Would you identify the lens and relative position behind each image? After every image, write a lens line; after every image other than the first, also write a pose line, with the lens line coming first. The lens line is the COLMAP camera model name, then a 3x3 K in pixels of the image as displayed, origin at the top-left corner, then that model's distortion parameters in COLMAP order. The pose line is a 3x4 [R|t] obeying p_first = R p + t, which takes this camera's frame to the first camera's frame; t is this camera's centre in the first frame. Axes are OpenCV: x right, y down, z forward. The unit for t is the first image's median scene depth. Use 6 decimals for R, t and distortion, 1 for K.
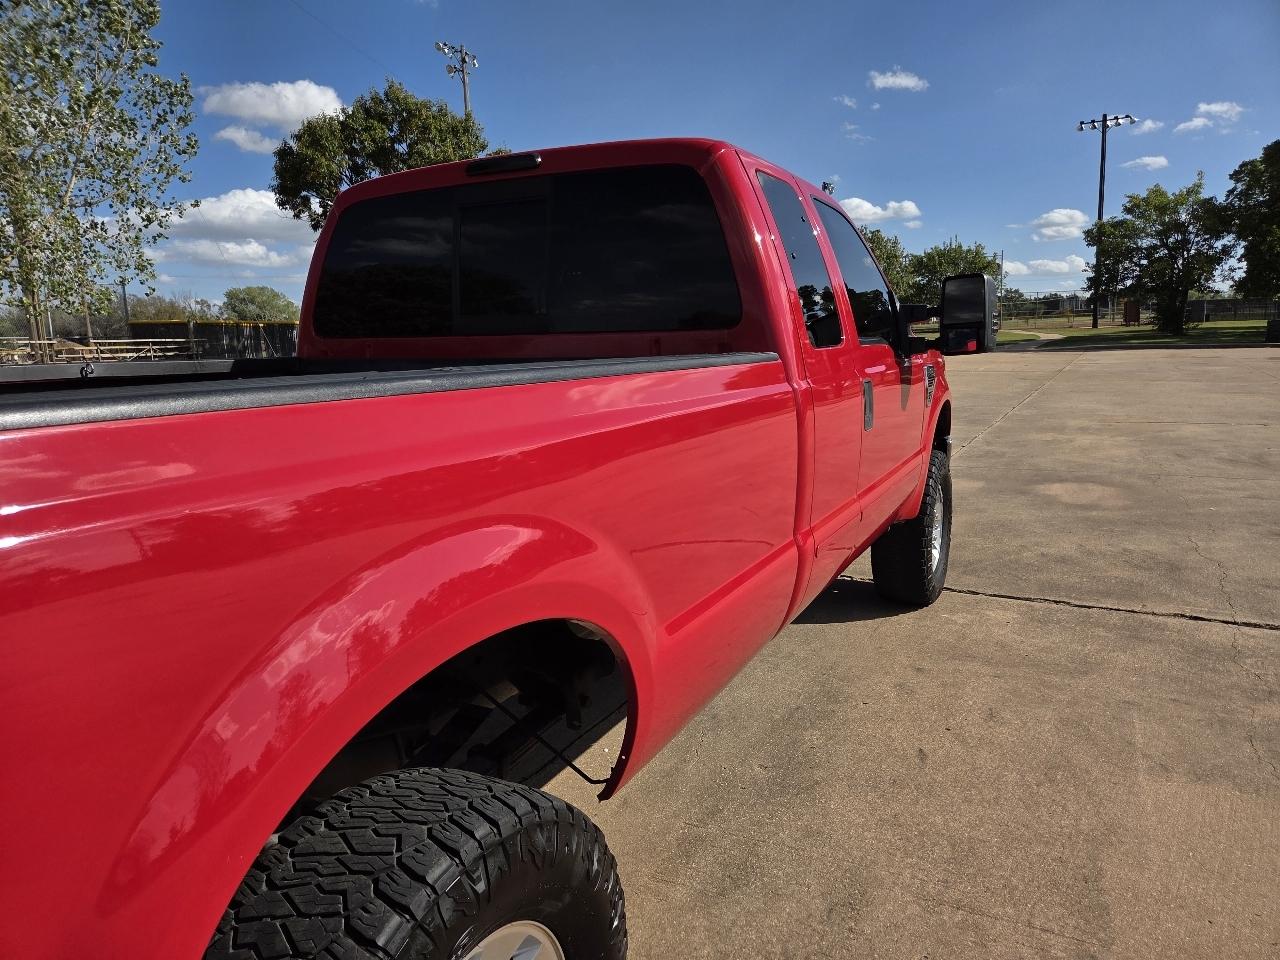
lens RADIAL K [[861.9, 0, 646.5], [0, 861.9, 492.1], [0, 0, 1]] dist [0.054970, -0.050769]
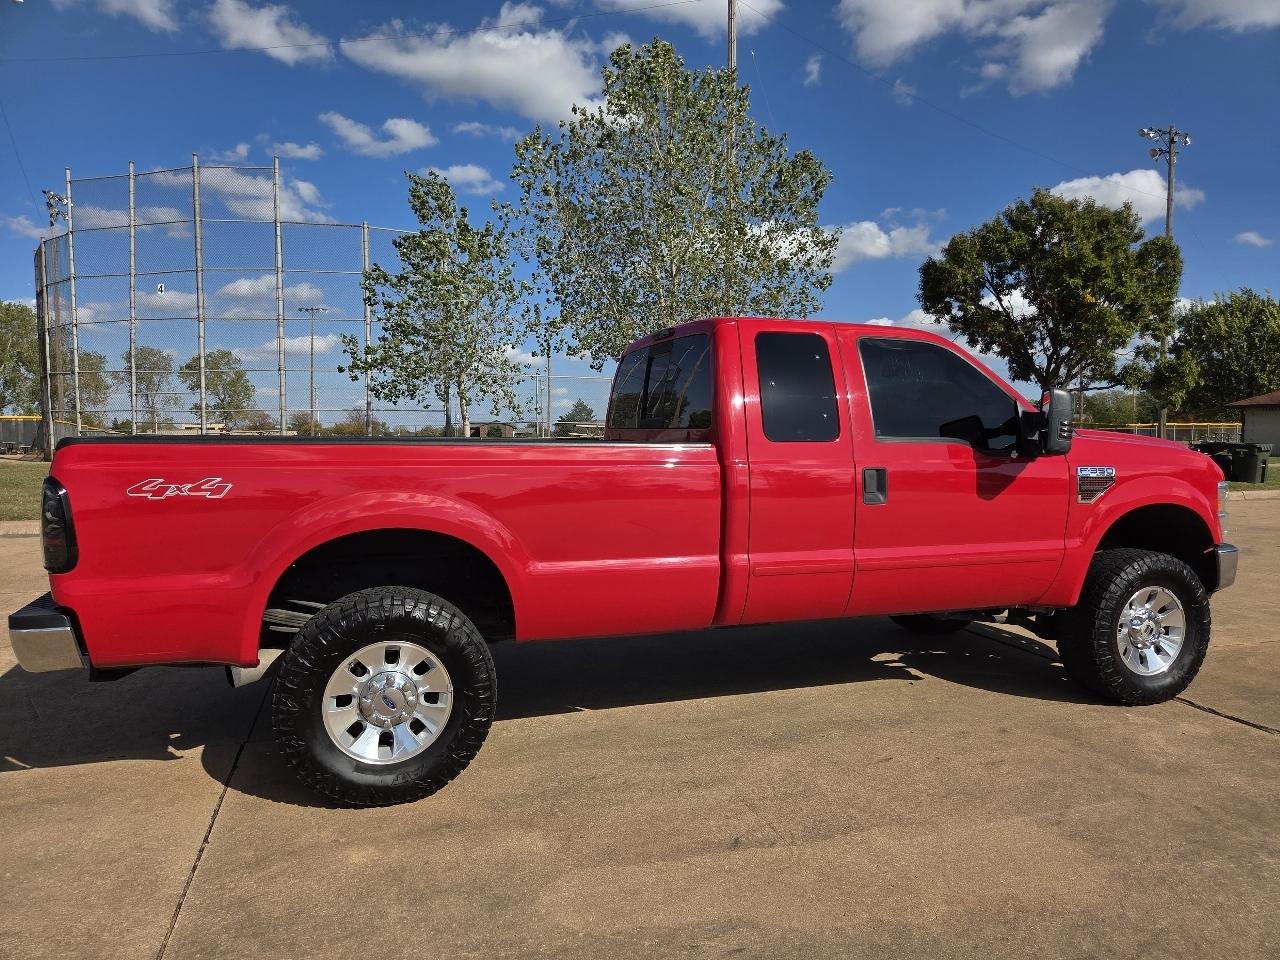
lens RADIAL K [[861.9, 0, 641.9], [0, 861.9, 480.6], [0, 0, 1]] dist [0.054970, -0.050769]
pose [[0.723939, 0.065955, -0.686704, 0.283784], [-0.144993, 0.987732, -0.057988, 0.006973], [0.674455, 0.141547, 0.724621, -0.070413]]
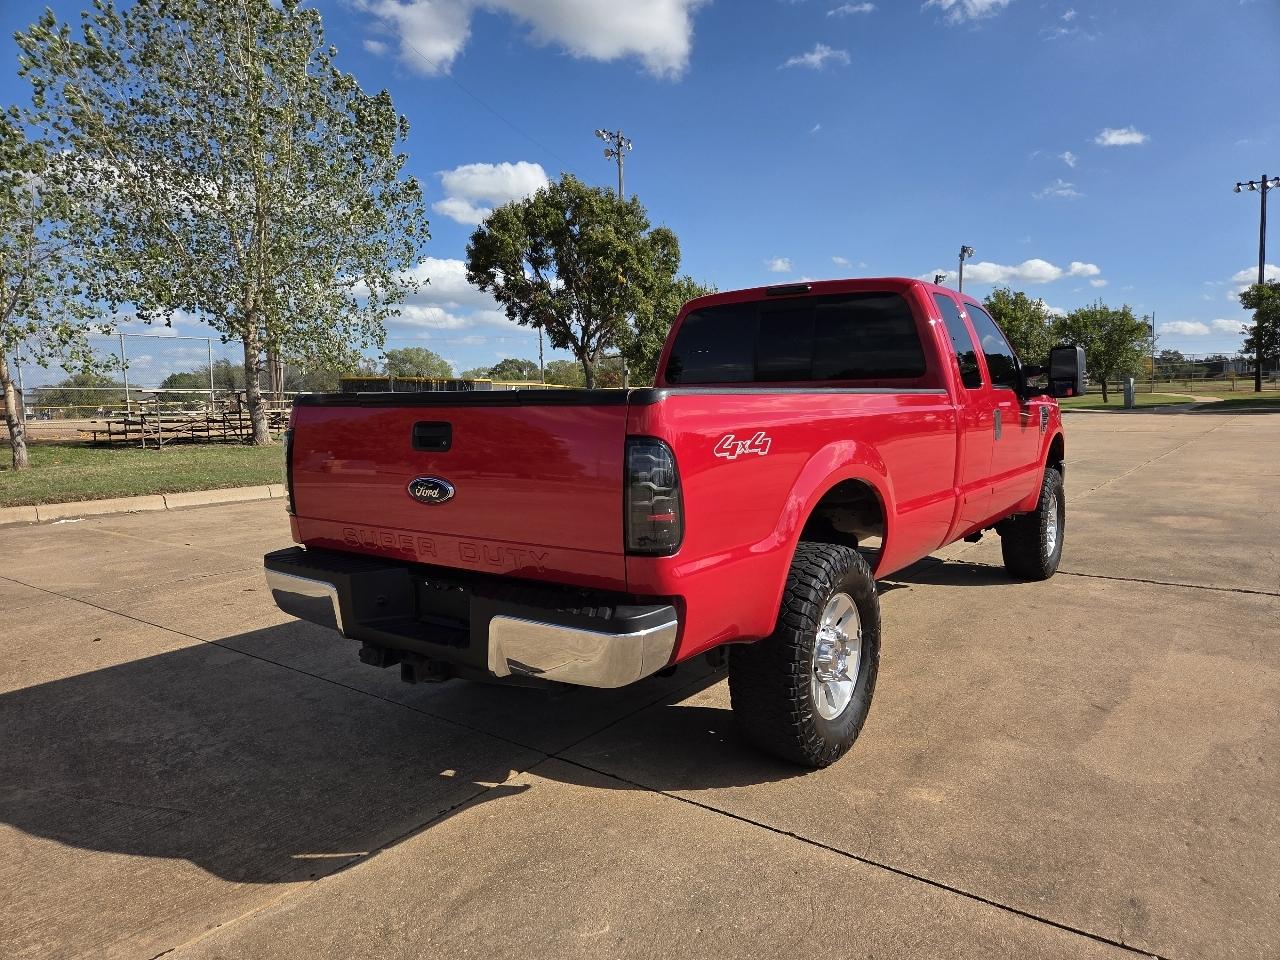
lens RADIAL K [[861.9, 0, 643.6], [0, 861.9, 486.2], [0, 0, 1]] dist [0.054970, -0.050769]
pose [[0.988823, 0.026094, -0.146793, -0.052055], [-0.036804, 0.996816, -0.070728, 0.049768], [0.144480, 0.075340, 0.986635, -0.228653]]
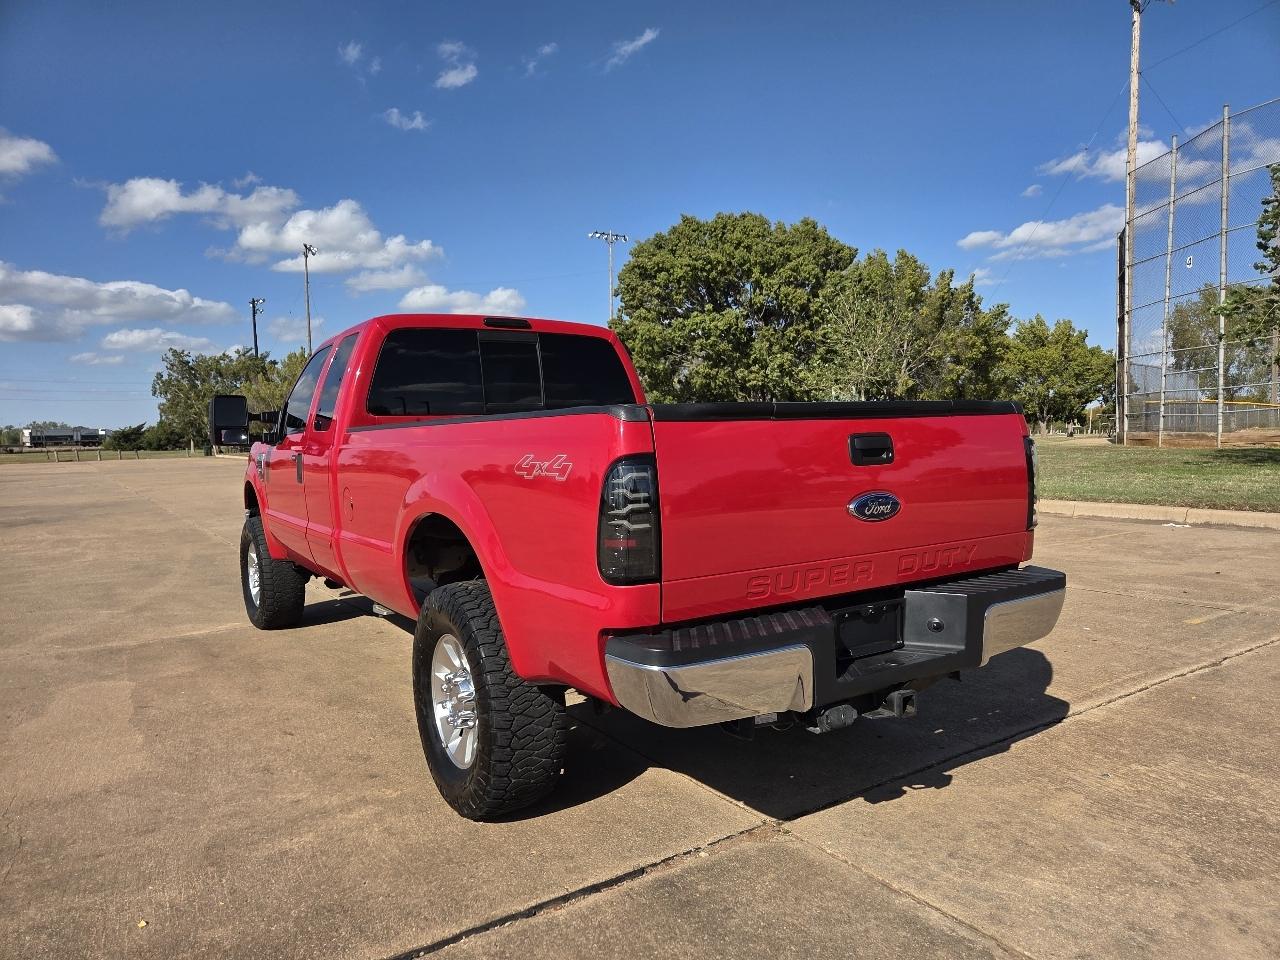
lens RADIAL K [[861.9, 0, 639.0], [0, 861.9, 481.9], [0, 0, 1]] dist [0.054970, -0.050769]
pose [[-0.464637, 0.090260, -0.880889, 0.380044], [-0.117187, 0.979774, 0.162204, -0.112892], [0.877713, 0.178595, -0.444662, 0.627084]]
